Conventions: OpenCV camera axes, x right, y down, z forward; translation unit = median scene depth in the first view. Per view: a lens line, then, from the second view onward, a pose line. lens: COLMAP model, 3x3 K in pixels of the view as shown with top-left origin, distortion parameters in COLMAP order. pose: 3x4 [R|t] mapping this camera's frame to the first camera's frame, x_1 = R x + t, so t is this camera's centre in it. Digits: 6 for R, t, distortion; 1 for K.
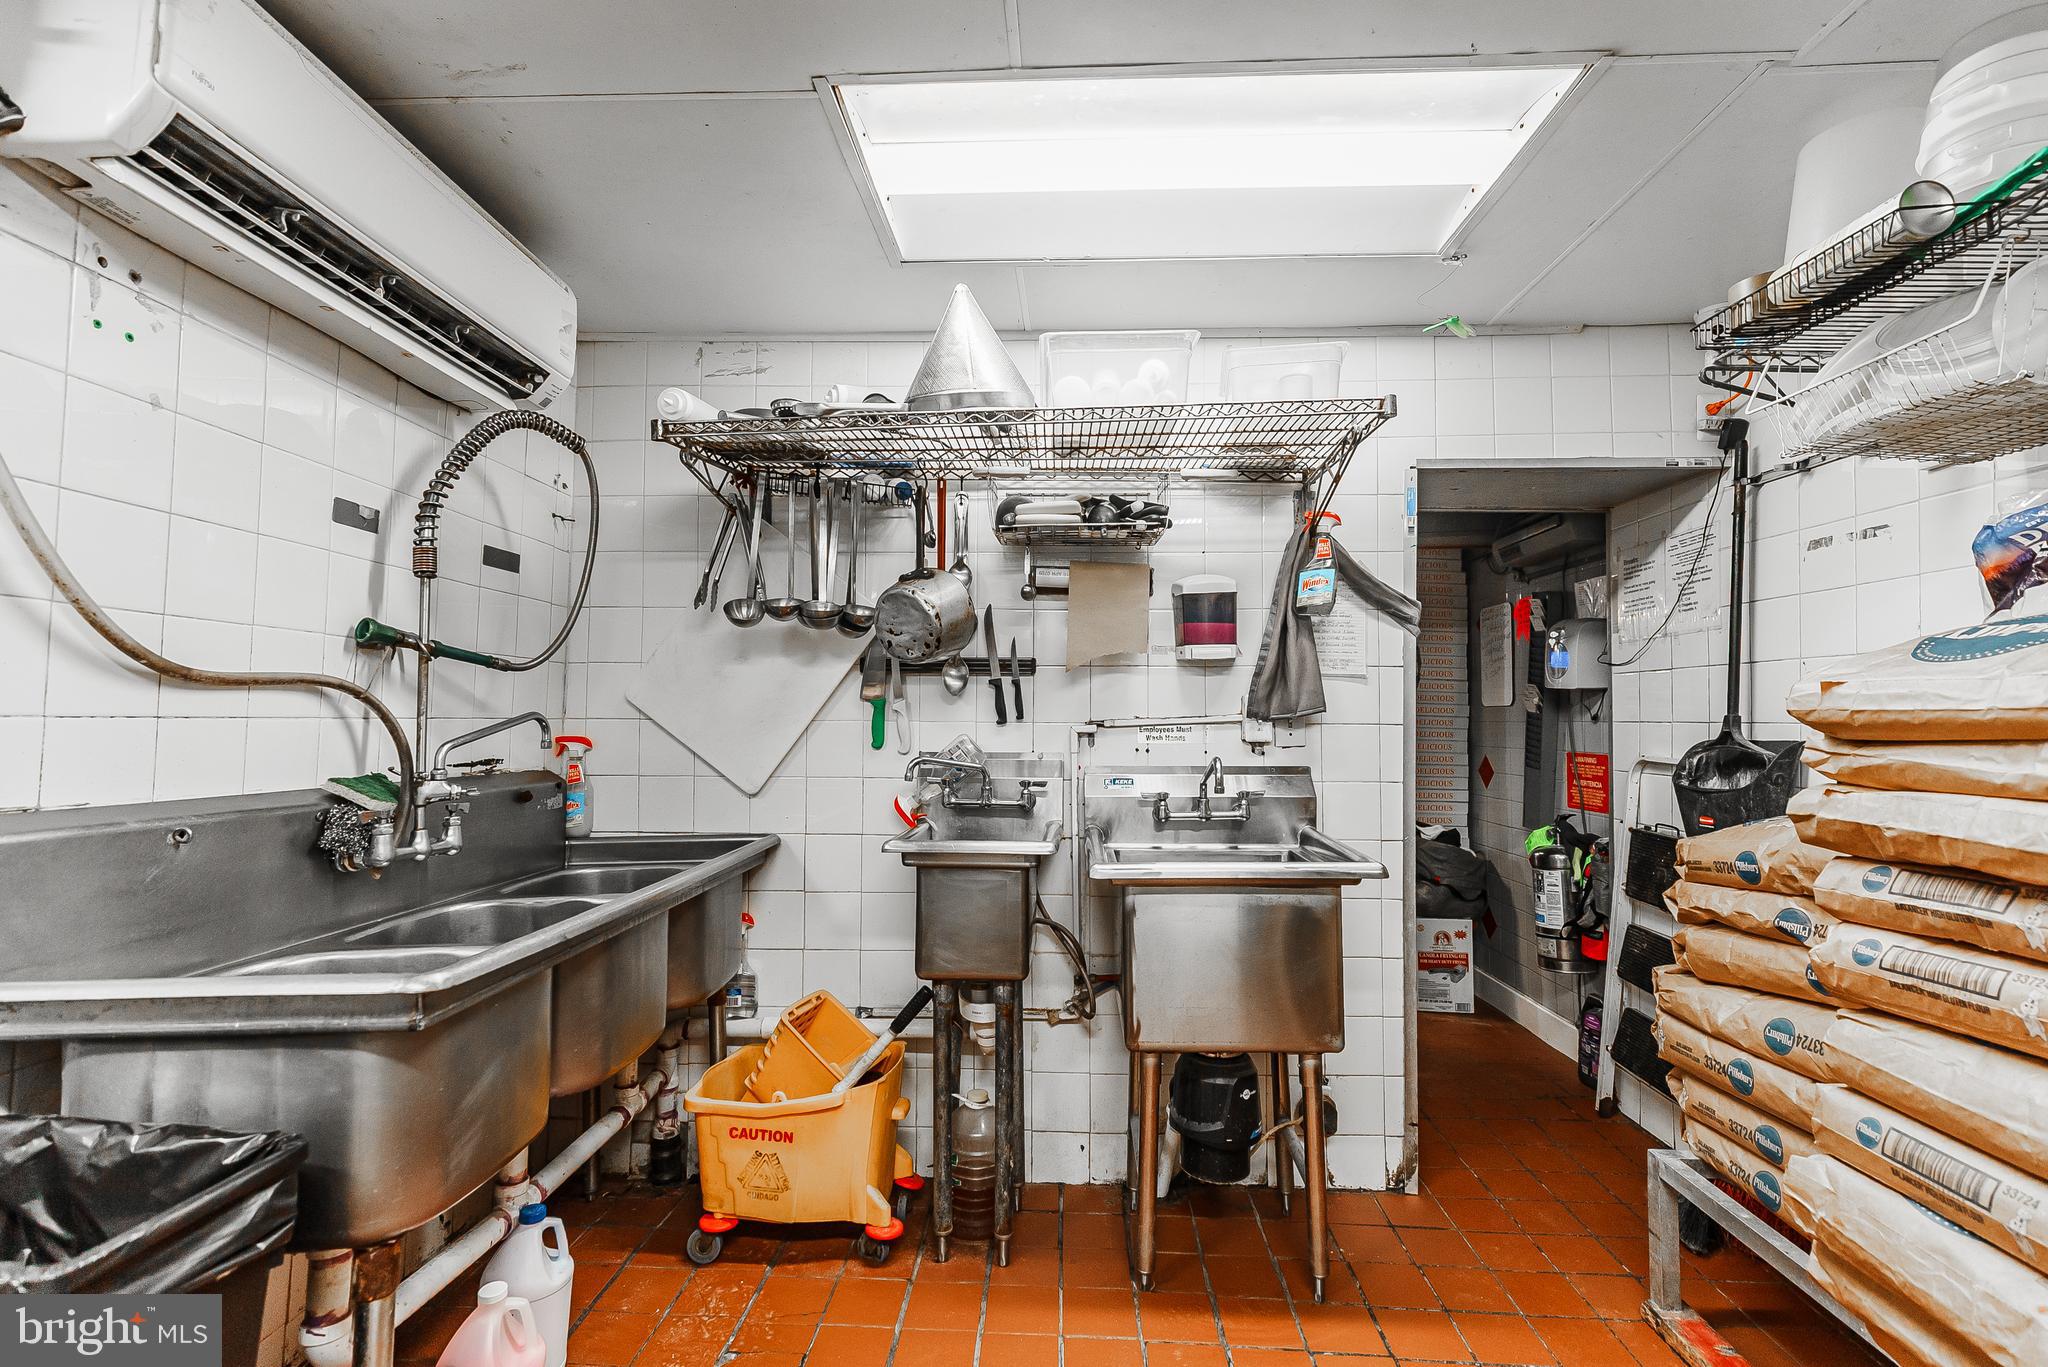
lens RADIAL K [[928.2, 0, 1027.4], [0, 928.2, 685.0], [0, 0, 1]] dist [0.005453, -0.001677]
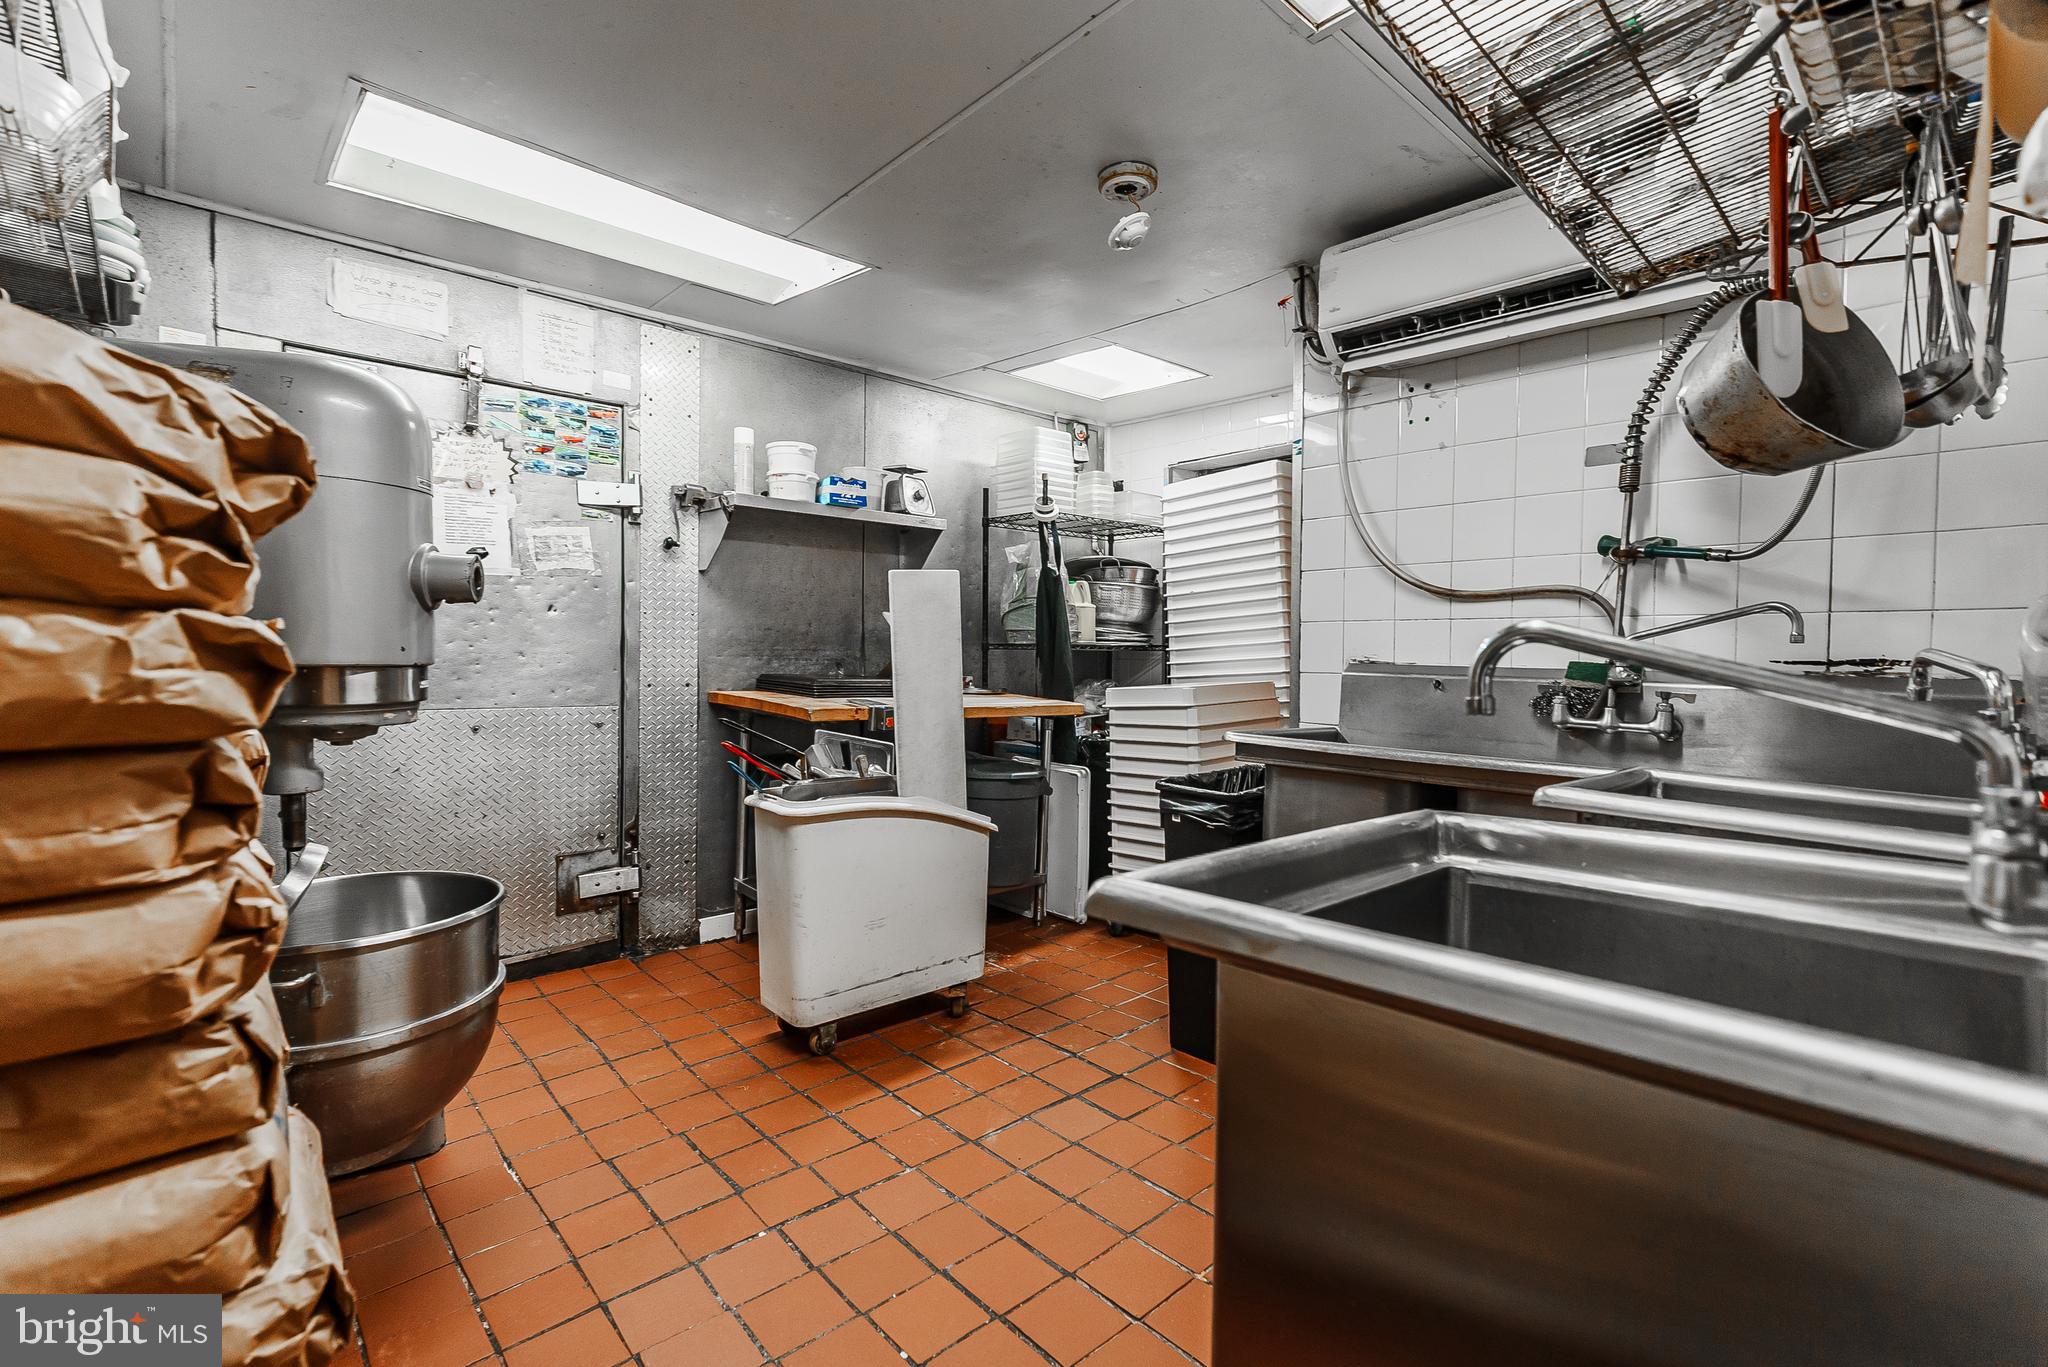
lens RADIAL K [[928.2, 0, 1025.8], [0, 928.2, 677.5], [0, 0, 1]] dist [0.005453, -0.001677]
pose [[-0.703680, -0.000211, -0.710517, 0.689270], [0.008181, 0.999931, -0.008399, 0.116779], [0.710470, -0.011723, -0.703630, 1.258227]]
